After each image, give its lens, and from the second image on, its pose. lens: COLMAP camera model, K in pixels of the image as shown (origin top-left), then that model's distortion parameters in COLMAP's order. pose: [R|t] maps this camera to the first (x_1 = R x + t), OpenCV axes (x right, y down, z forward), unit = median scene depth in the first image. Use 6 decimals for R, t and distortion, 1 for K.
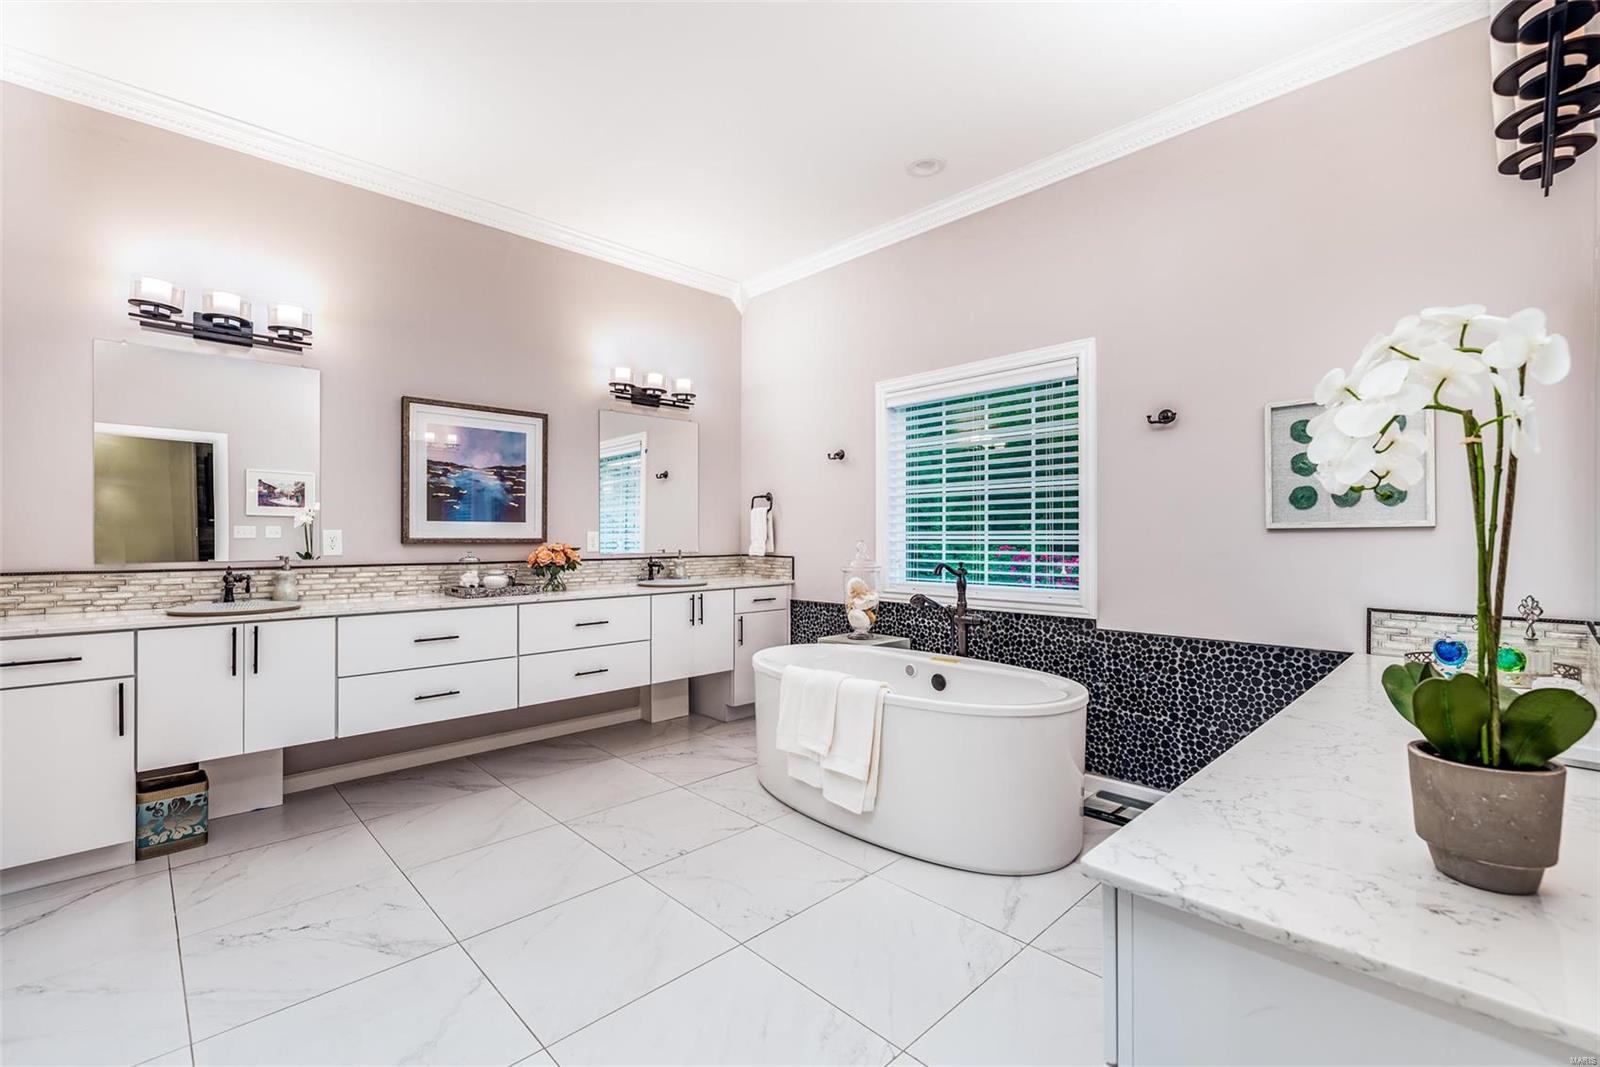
lens RADIAL K [[707.4, 0, 819.1], [0, 707.4, 536.2], [0, 0, 1]] dist [0.007040, -0.001062]
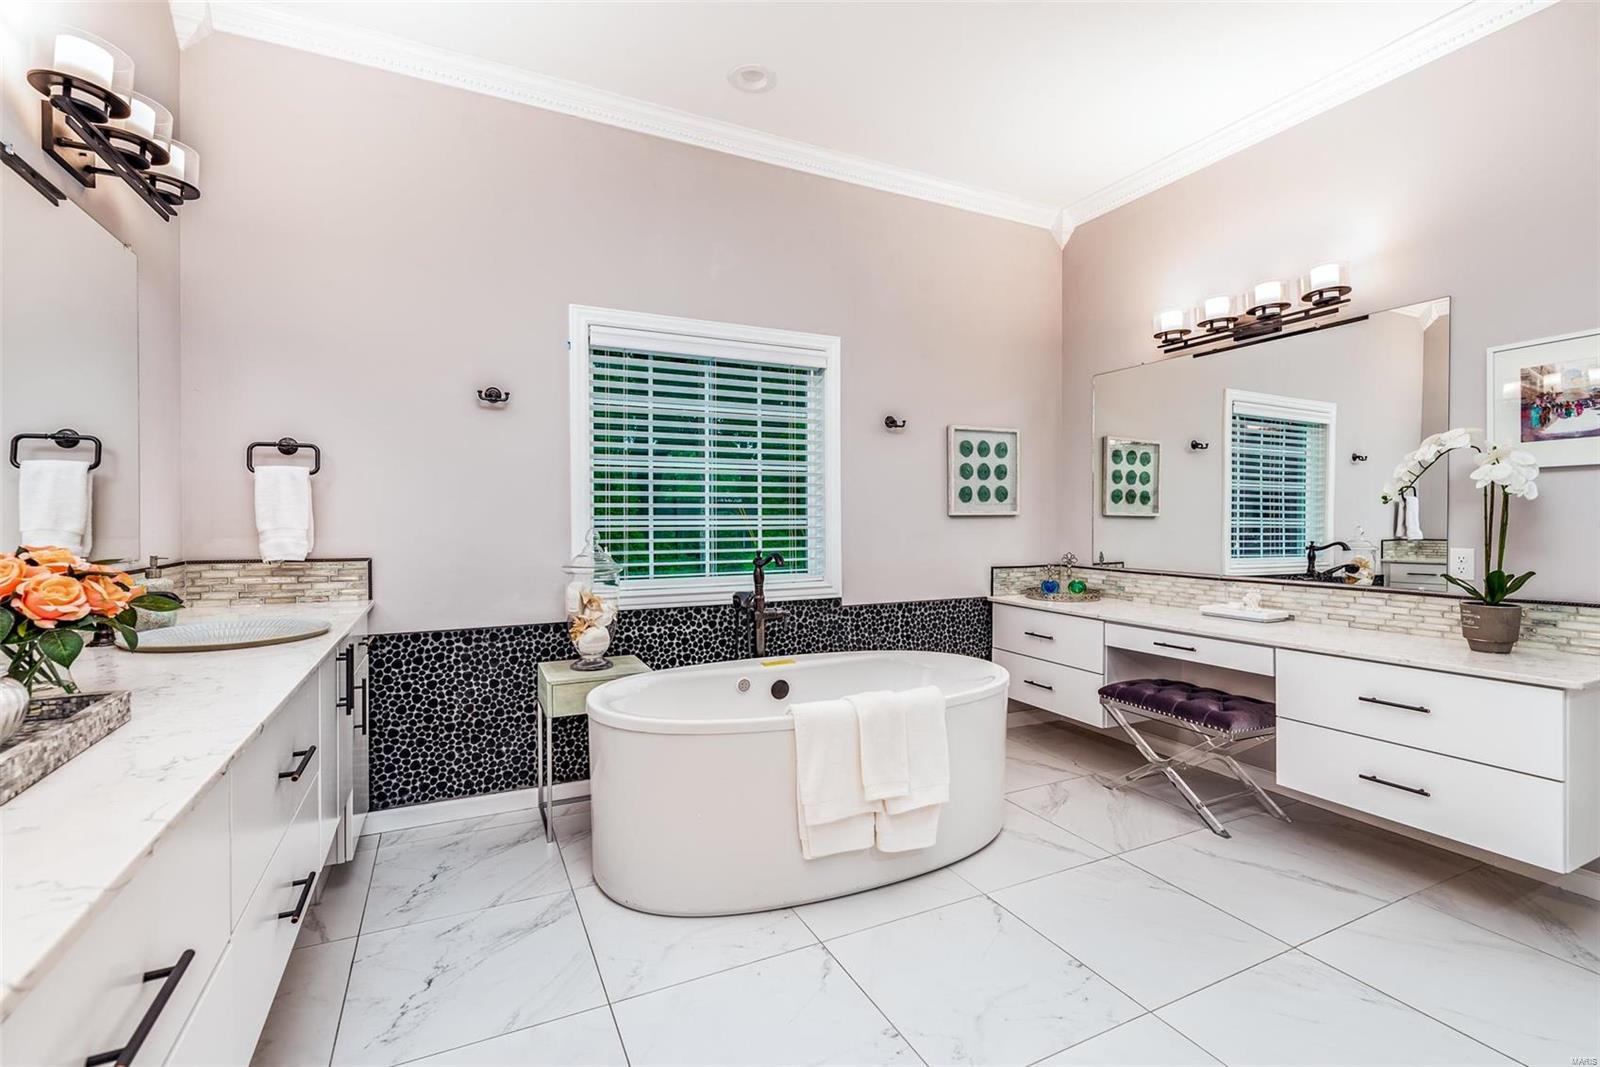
lens RADIAL K [[707.4, 0, 808.3], [0, 707.4, 526.1], [0, 0, 1]] dist [0.007040, -0.001062]
pose [[0.312595, -0.003962, 0.949878, -0.583541], [0.003896, 0.999988, 0.002889, 0.004006], [-0.949878, 0.002798, 0.312607, 0.629917]]
